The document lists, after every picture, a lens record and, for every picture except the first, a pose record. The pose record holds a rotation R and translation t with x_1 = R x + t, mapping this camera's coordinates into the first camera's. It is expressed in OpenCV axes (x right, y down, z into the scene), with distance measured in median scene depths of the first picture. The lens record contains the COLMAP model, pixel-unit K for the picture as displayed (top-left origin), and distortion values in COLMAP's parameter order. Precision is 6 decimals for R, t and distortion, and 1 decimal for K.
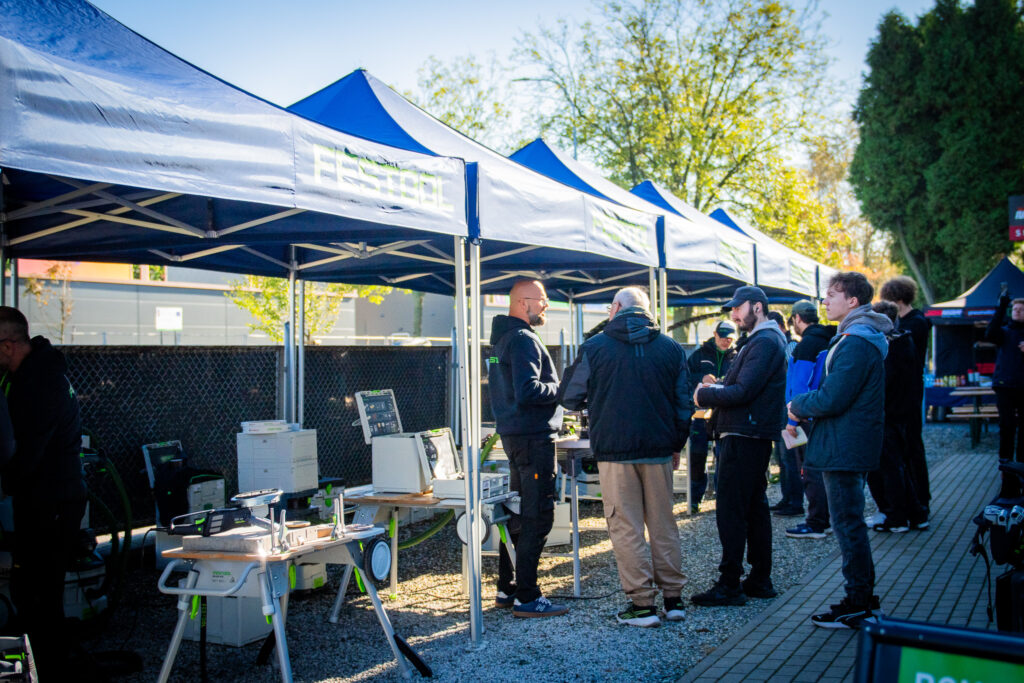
lens RADIAL K [[1364.4, 0, 512.0], [0, 1364.4, 341.5], [0, 0, 1]] dist [0.022375, 0.014797]
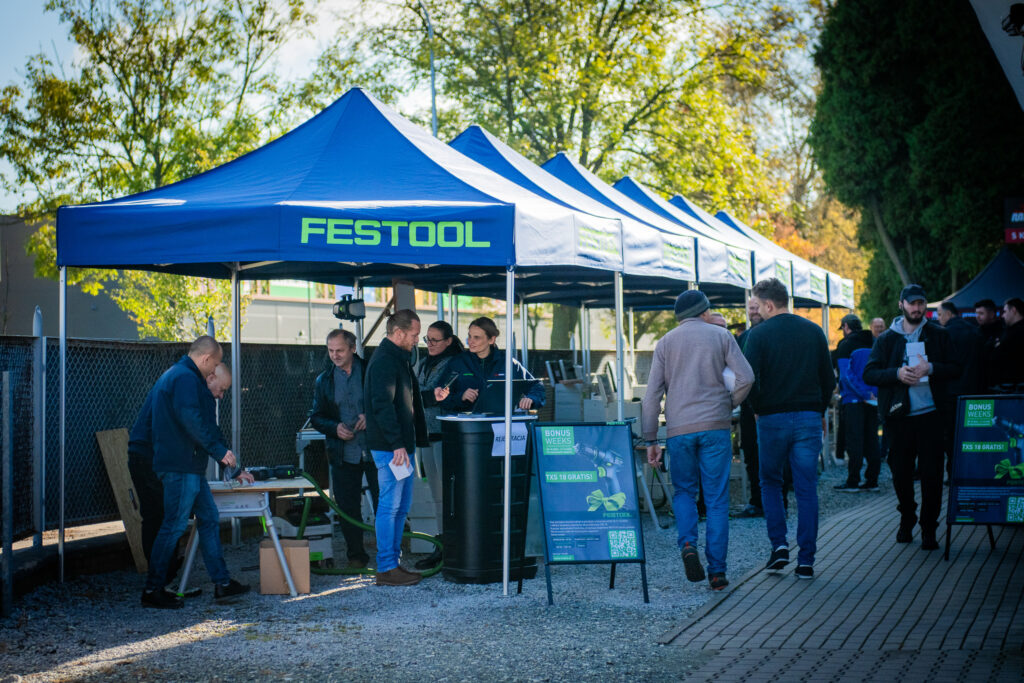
lens RADIAL K [[2400.2, 0, 512.0], [0, 2400.2, 341.5], [0, 0, 1]] dist [0.048650, 0.483067]
pose [[0.990063, 0.000213, 0.140627, -0.119223], [0.000539, 0.999986, -0.005306, 0.002757], [-0.140627, 0.005329, 0.990048, -0.343120]]
